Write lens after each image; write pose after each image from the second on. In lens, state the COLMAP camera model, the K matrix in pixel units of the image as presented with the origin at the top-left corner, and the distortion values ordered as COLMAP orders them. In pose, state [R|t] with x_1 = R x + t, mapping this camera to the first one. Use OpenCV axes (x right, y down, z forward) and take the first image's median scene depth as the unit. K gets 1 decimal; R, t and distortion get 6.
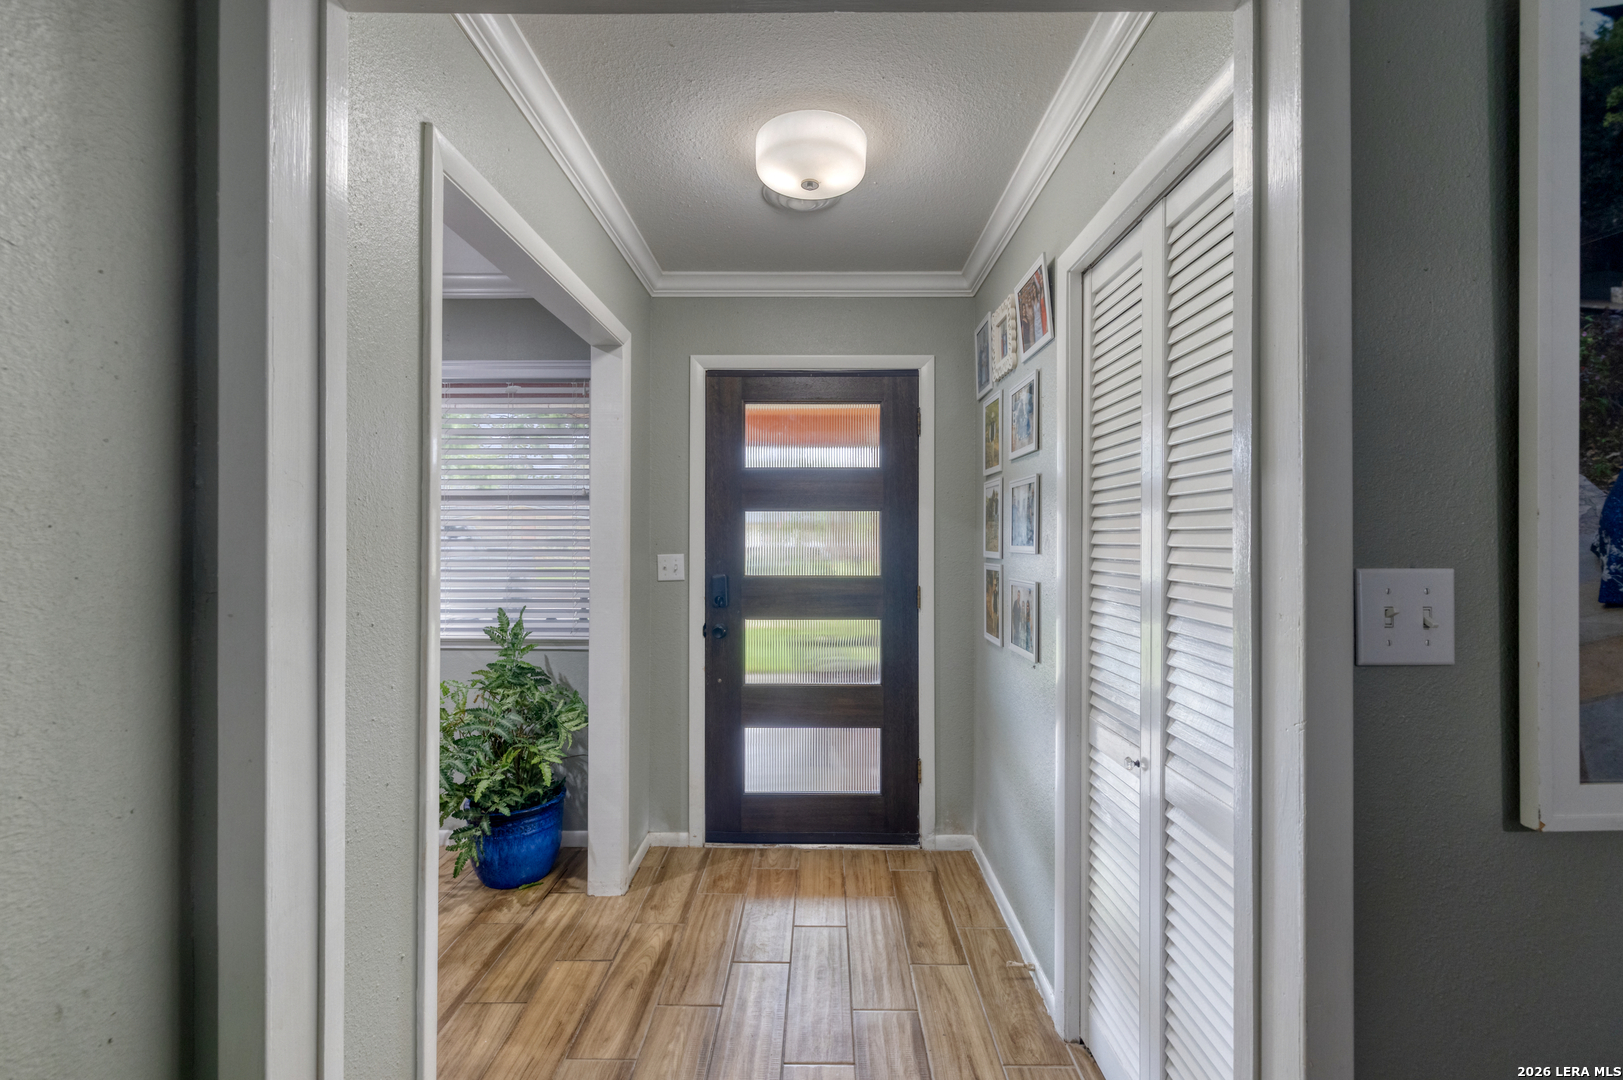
lens RADIAL K [[688.4, 0, 812.3], [0, 688.4, 535.1], [0, 0, 1]] dist [0.007929, -0.000011]
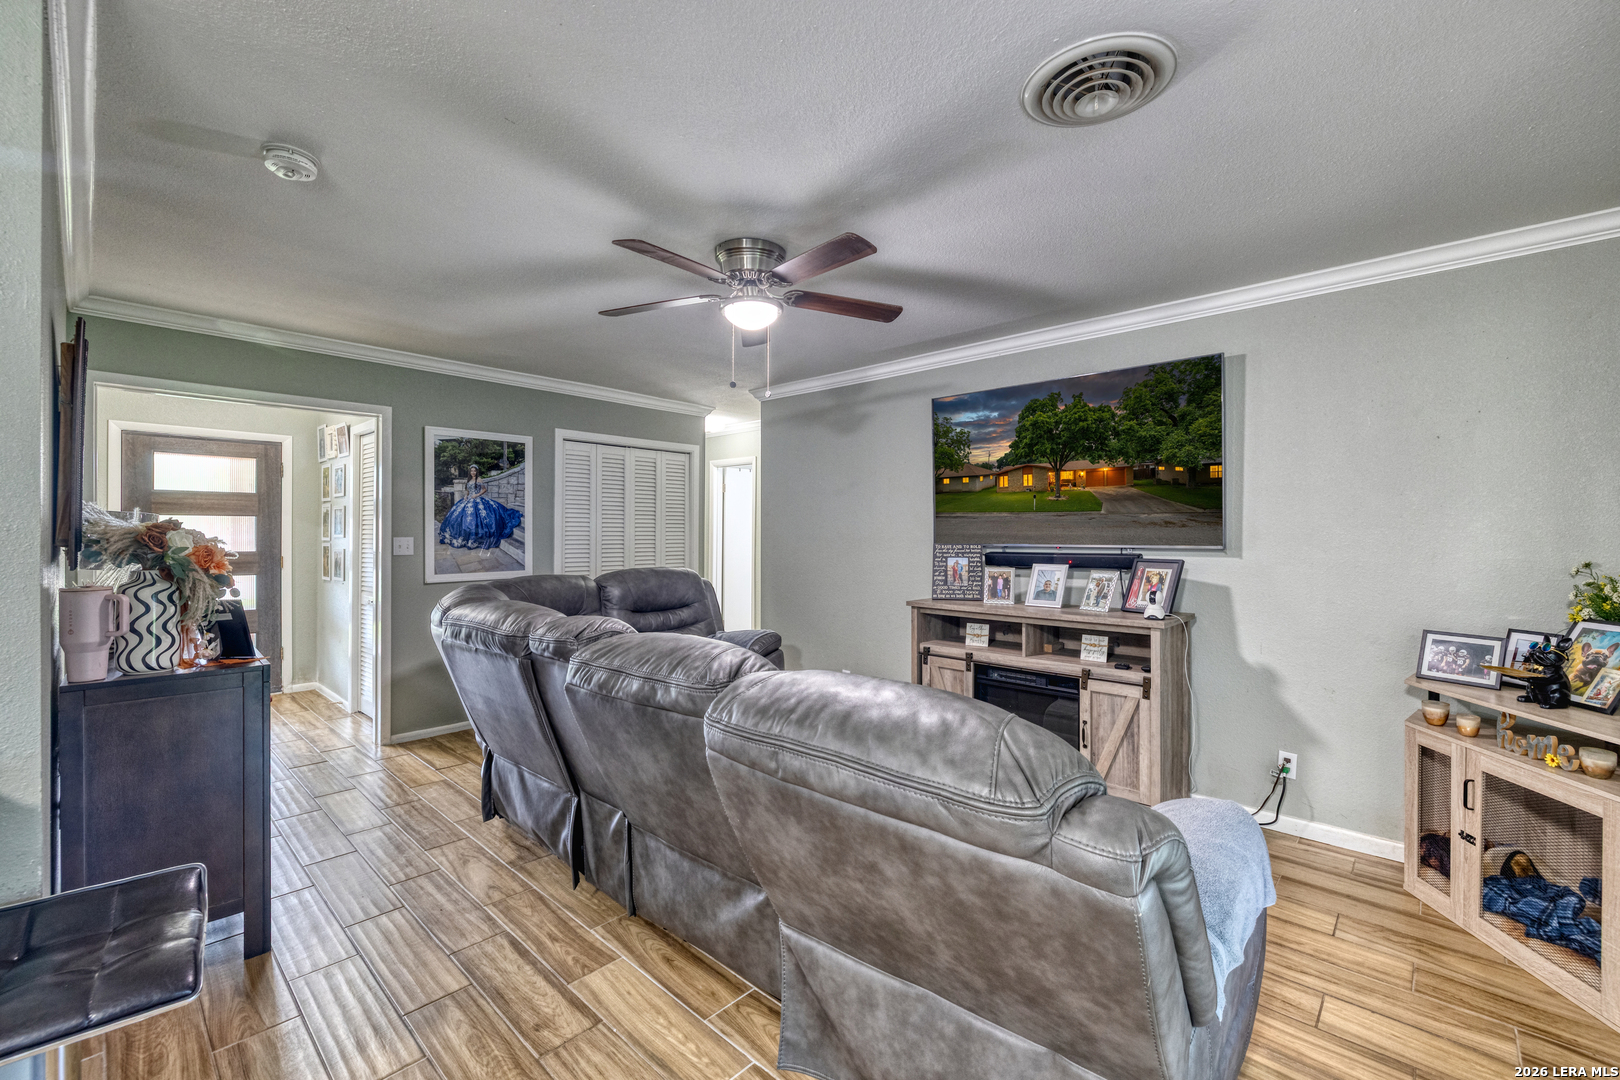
lens RADIAL K [[687.1, 0, 810.8], [0, 687.1, 535.1], [0, 0, 1]] dist [0.007929, -0.000011]
pose [[0.676248, -0.001021, 0.736673, -0.272238], [-0.005774, 0.999961, 0.006686, -0.006792], [-0.736651, -0.008775, 0.676216, -1.419647]]
